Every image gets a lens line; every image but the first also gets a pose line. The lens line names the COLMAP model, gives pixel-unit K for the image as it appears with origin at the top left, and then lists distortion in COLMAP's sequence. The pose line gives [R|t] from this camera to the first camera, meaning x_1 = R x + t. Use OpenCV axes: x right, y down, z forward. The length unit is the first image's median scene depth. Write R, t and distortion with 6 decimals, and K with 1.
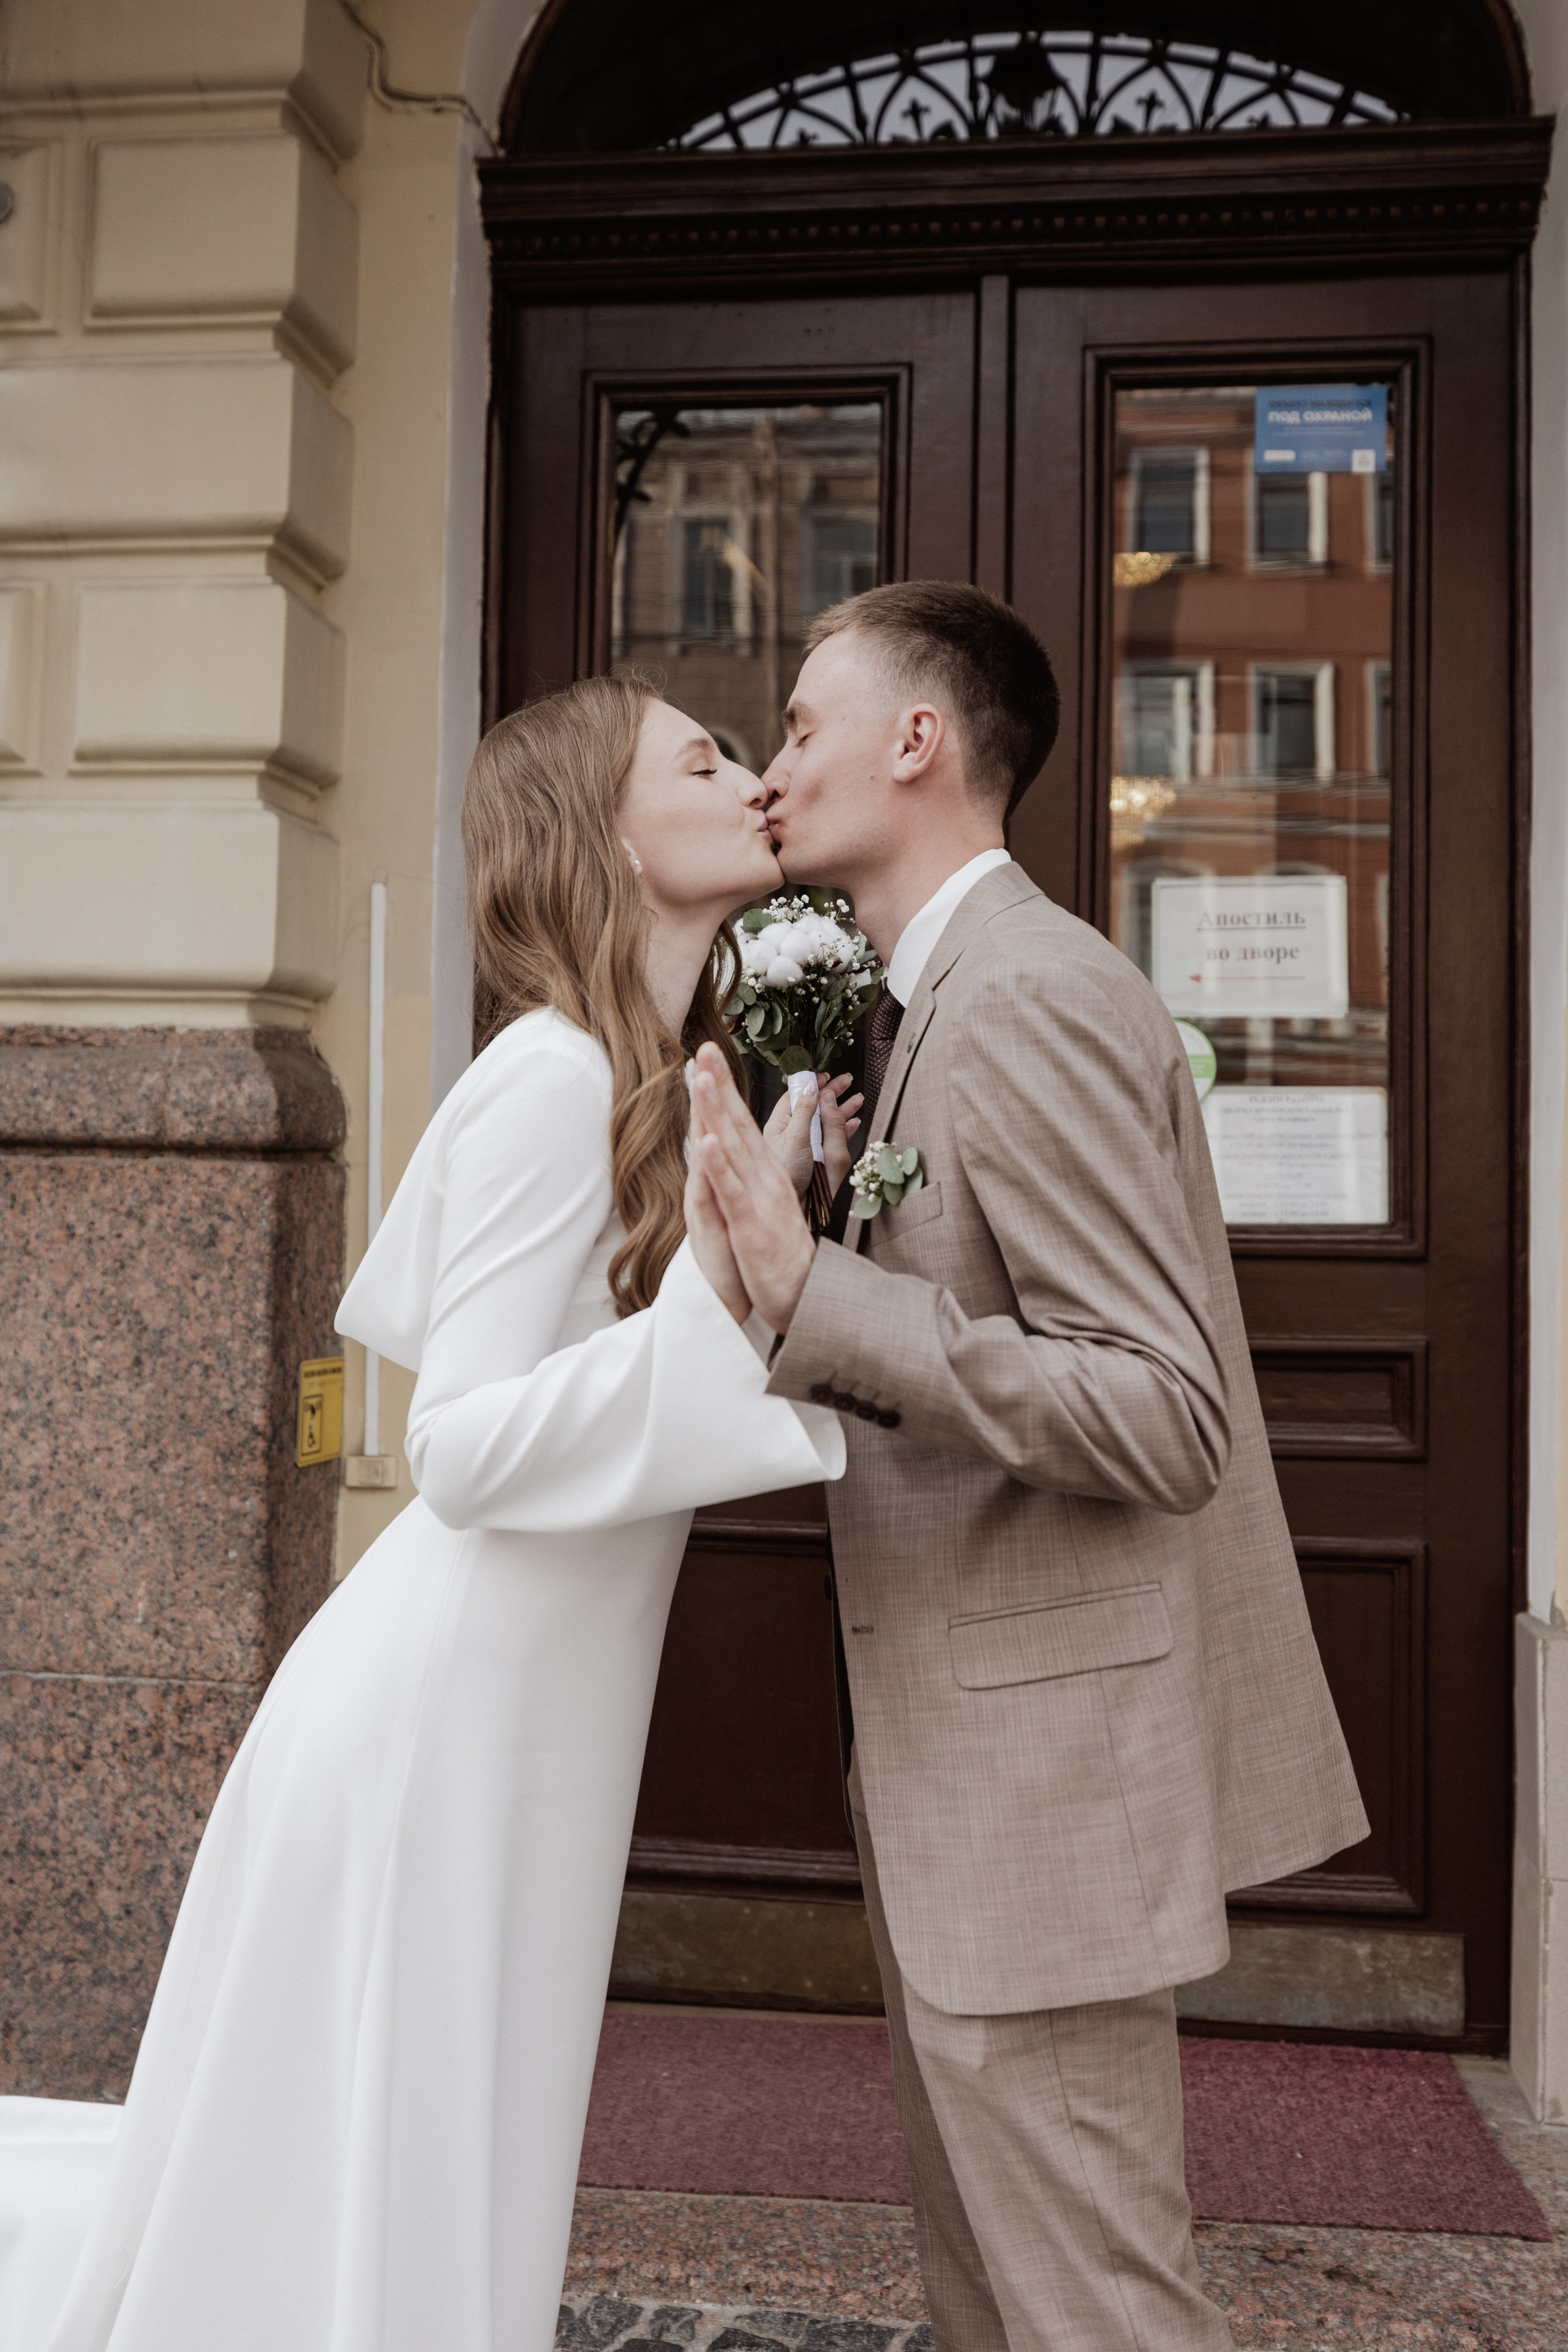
lens RADIAL K [[2389.2, 0, 787.0], [0, 2389.2, 1073.0], [0, 0, 1]] dist [-0.005883, 0.000000]
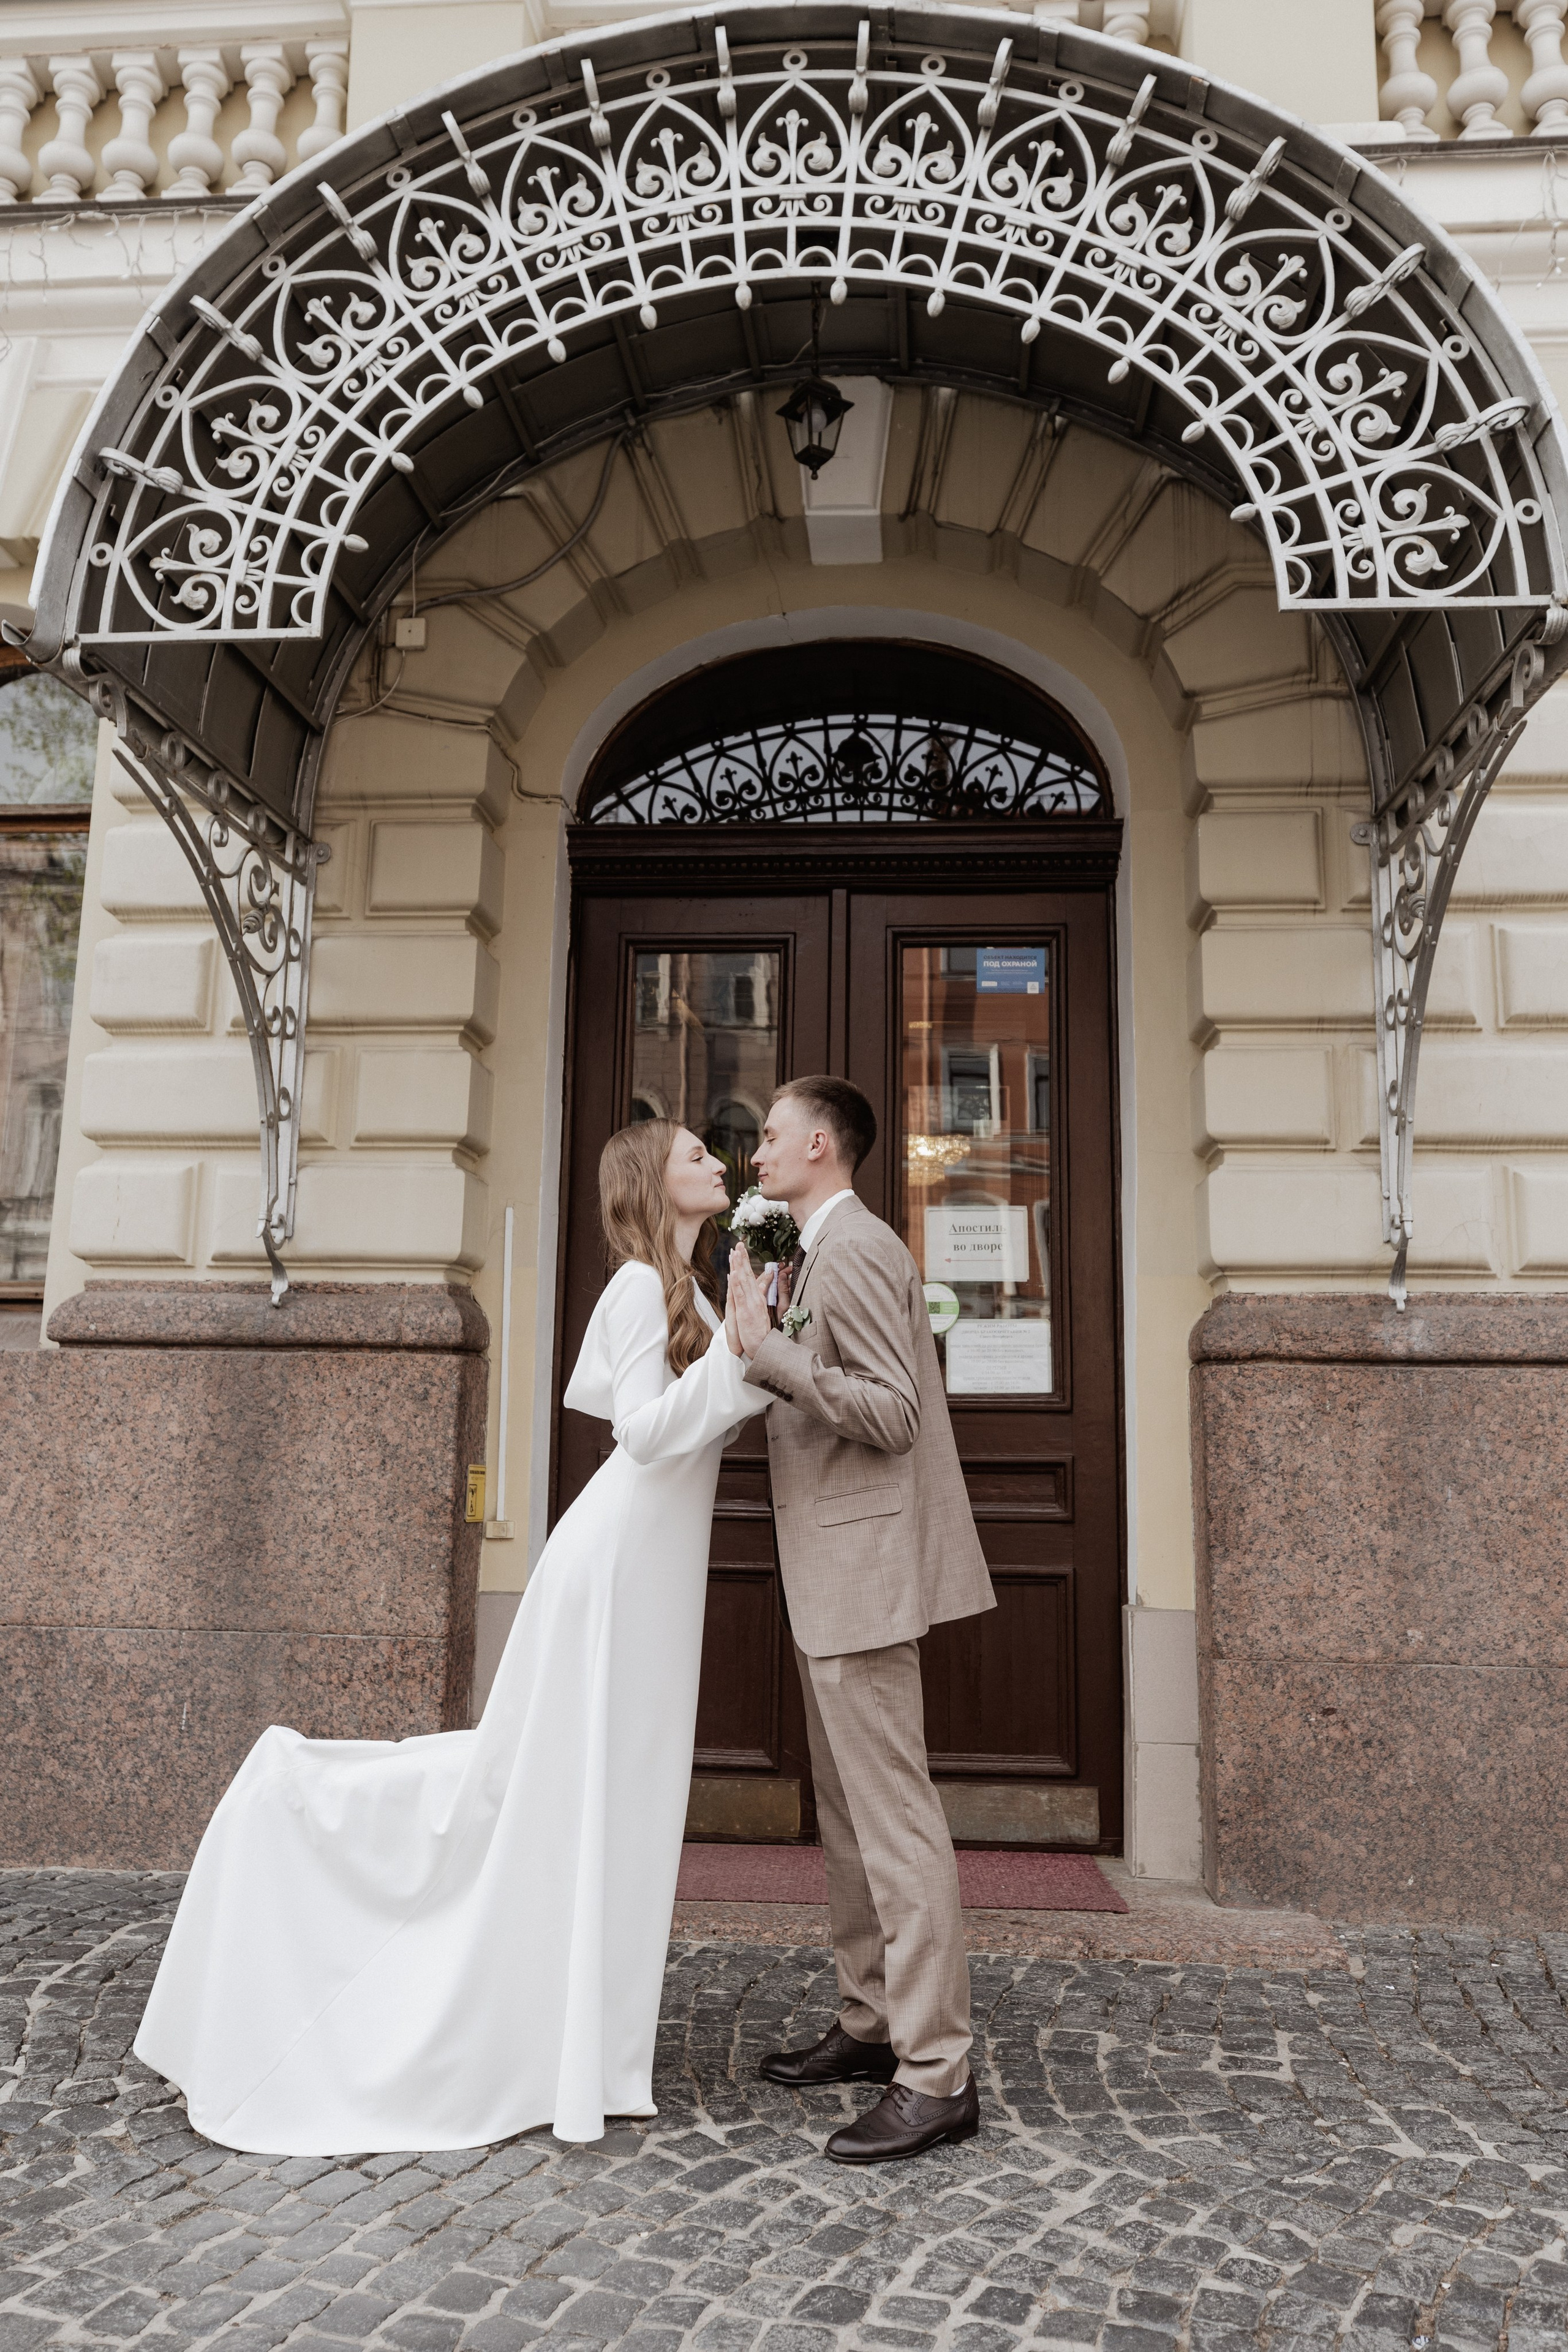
lens RADIAL K [[1815.0, 0, 775.4], [0, 1815.0, 1104.8], [0, 0, 1]] dist [-0.006309, 0.017147]
pose [[0.998826, 0.007910, 0.047793, -0.034119], [-0.001501, 0.991159, -0.132668, 0.030024], [-0.048420, 0.132440, 0.990008, -0.438742]]
